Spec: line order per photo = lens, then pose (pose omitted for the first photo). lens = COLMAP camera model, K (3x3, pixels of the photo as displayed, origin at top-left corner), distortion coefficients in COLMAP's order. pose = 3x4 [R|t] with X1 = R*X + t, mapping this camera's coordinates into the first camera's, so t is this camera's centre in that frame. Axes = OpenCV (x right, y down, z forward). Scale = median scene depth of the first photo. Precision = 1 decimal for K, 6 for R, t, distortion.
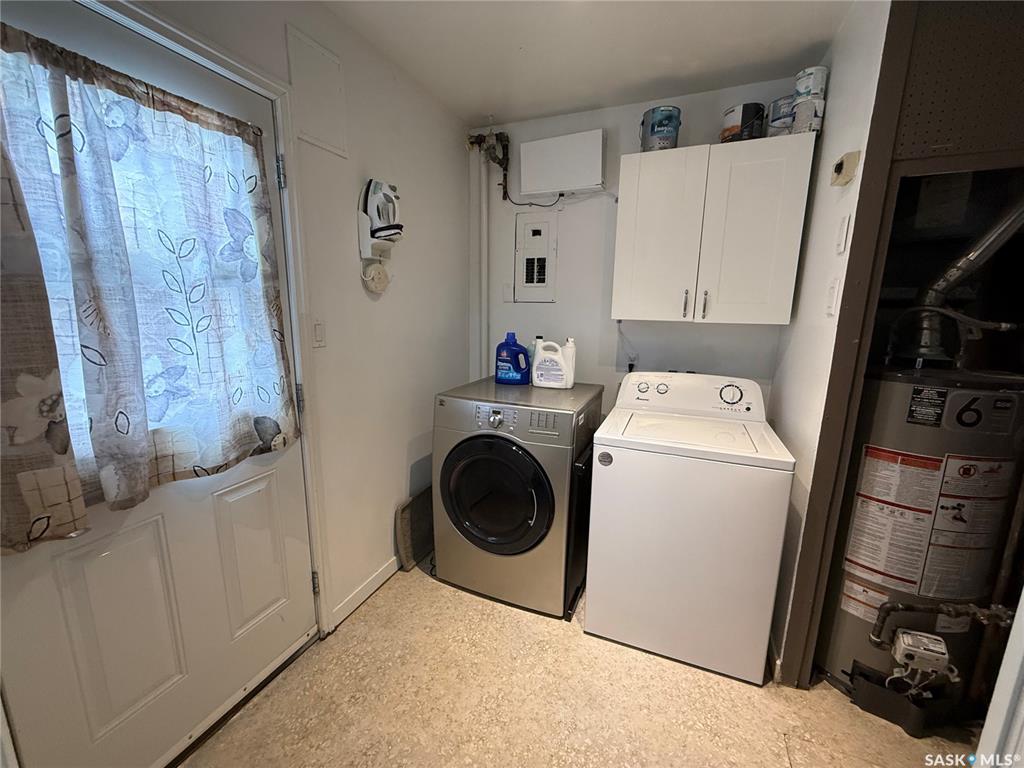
lens RADIAL K [[406.3, 0, 509.7], [0, 406.3, 383.2], [0, 0, 1]] dist [-0.000985, 0.000018]
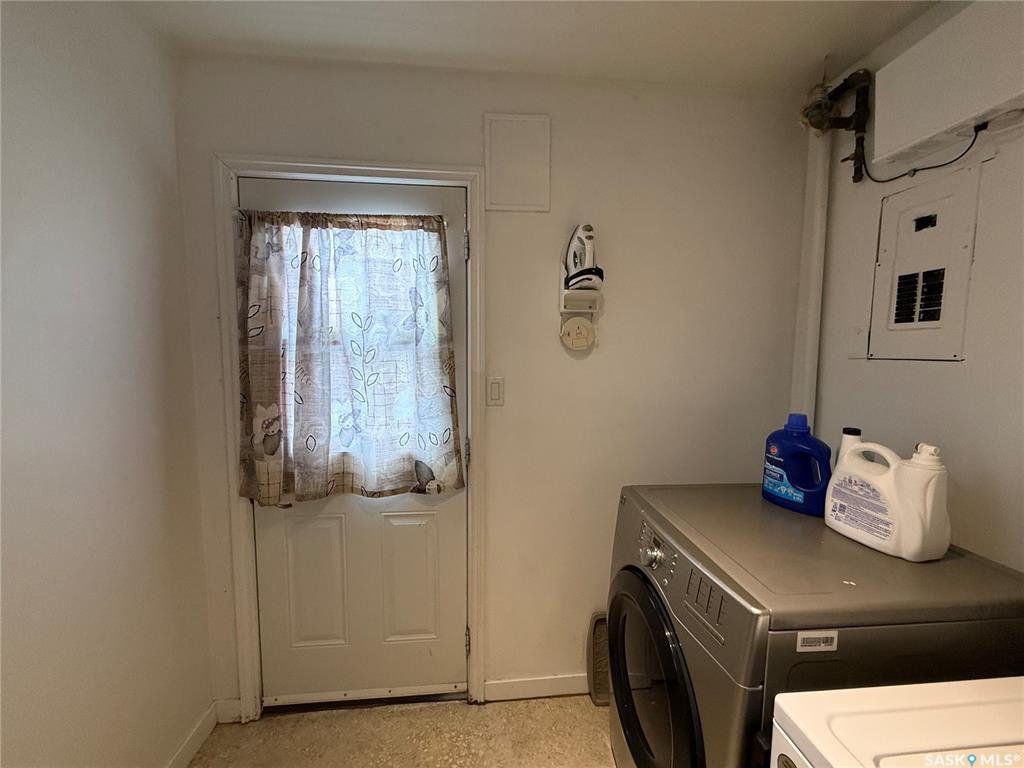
lens RADIAL K [[406.3, 0, 513.5], [0, 406.3, 384.2], [0, 0, 1]] dist [-0.000985, 0.000018]
pose [[0.475414, 0.060338, -0.877691, 0.368623], [-0.163607, 0.986306, -0.020815, -0.109423], [0.864415, 0.153492, 0.478776, 0.476165]]
